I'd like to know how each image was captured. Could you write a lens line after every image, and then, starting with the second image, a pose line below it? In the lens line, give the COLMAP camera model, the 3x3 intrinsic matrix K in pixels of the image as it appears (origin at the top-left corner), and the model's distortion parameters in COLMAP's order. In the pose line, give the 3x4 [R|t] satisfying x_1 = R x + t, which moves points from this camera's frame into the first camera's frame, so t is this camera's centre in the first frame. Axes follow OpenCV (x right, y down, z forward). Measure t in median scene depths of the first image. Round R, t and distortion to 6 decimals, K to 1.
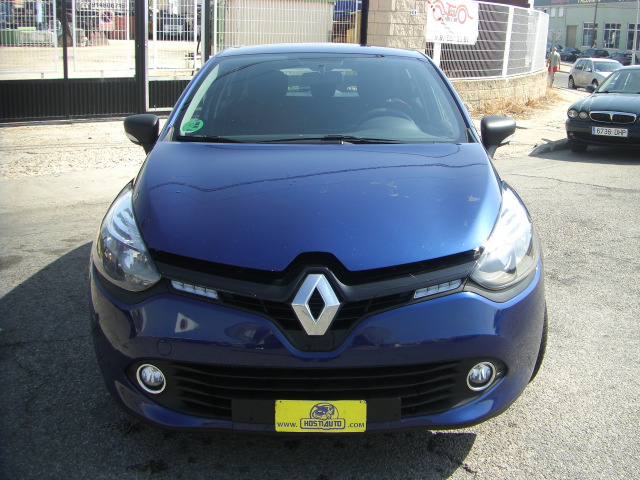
lens RADIAL K [[718.2, 0, 346.7], [0, 718.2, 231.2], [0, 0, 1]] dist [-0.125178, 0.000000]
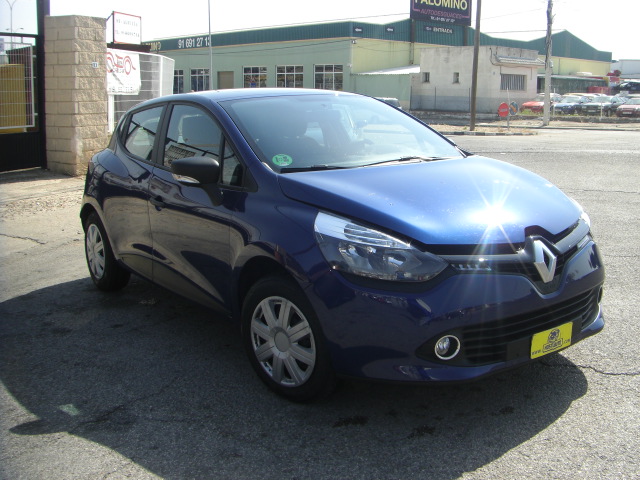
lens RADIAL K [[718.2, 0, 353.3], [0, 718.2, 250.0], [0, 0, 1]] dist [-0.125178, 0.000000]
pose [[0.810883, -0.156165, 0.563987, -1.120169], [0.179291, 0.983688, 0.014600, -0.007652], [-0.557067, 0.089279, 0.825654, 0.038868]]
